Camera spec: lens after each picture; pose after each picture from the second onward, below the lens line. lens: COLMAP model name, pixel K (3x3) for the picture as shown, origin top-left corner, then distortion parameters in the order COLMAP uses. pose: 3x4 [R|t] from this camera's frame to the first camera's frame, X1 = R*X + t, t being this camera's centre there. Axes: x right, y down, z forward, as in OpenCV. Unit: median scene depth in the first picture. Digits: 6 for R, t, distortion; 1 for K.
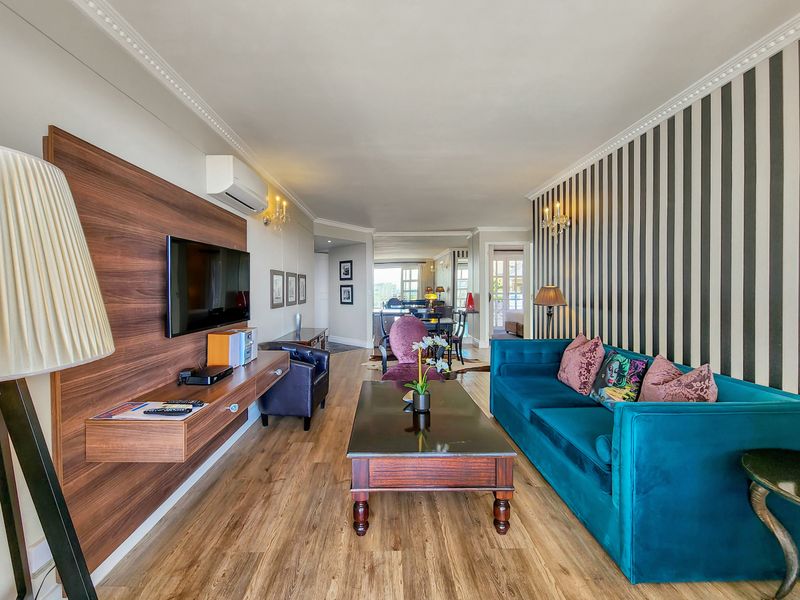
lens RADIAL K [[349.7, 0, 395.0], [0, 349.7, 294.8], [0, 0, 1]] dist [0.002585, 0.000264]
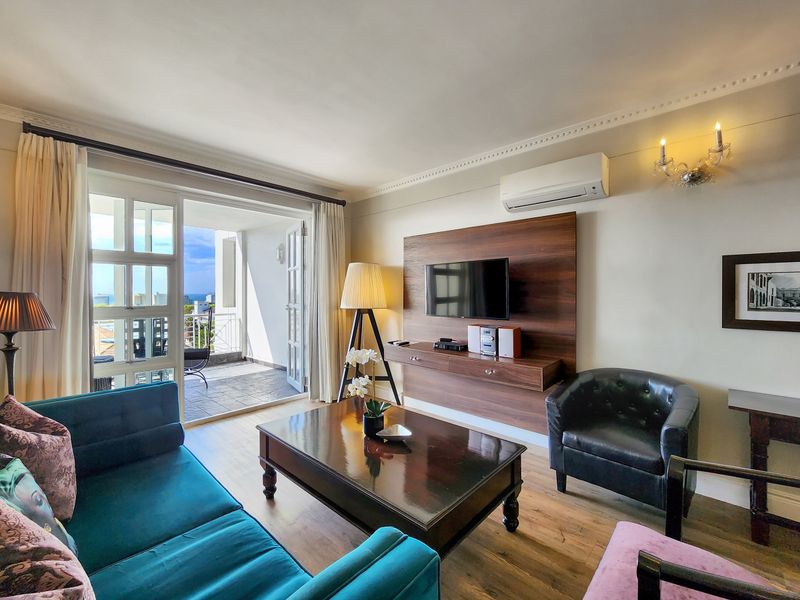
lens RADIAL K [[349.7, 0, 395.0], [0, 349.7, 294.8], [0, 0, 1]] dist [0.002585, 0.000264]
pose [[-0.714212, 0.000975, -0.699929, 0.362157], [-0.014875, 0.999752, 0.016571, -0.011549], [0.699771, 0.022247, -0.714020, 0.947641]]
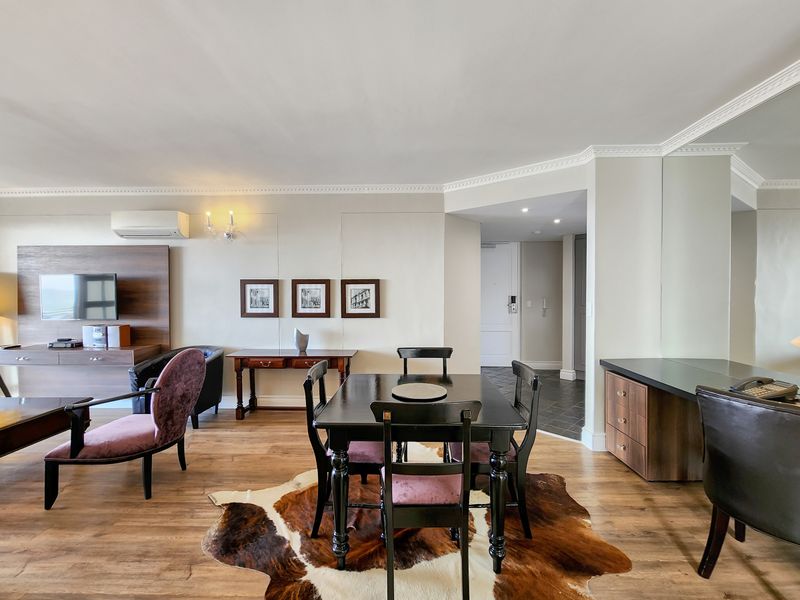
lens RADIAL K [[349.7, 0, 395.0], [0, 349.7, 294.8], [0, 0, 1]] dist [0.002585, 0.000264]
pose [[-0.055980, 0.004286, -0.998423, 0.601085], [-0.017228, 0.999838, 0.005258, -0.036835], [0.998283, 0.017495, -0.055897, 1.388428]]
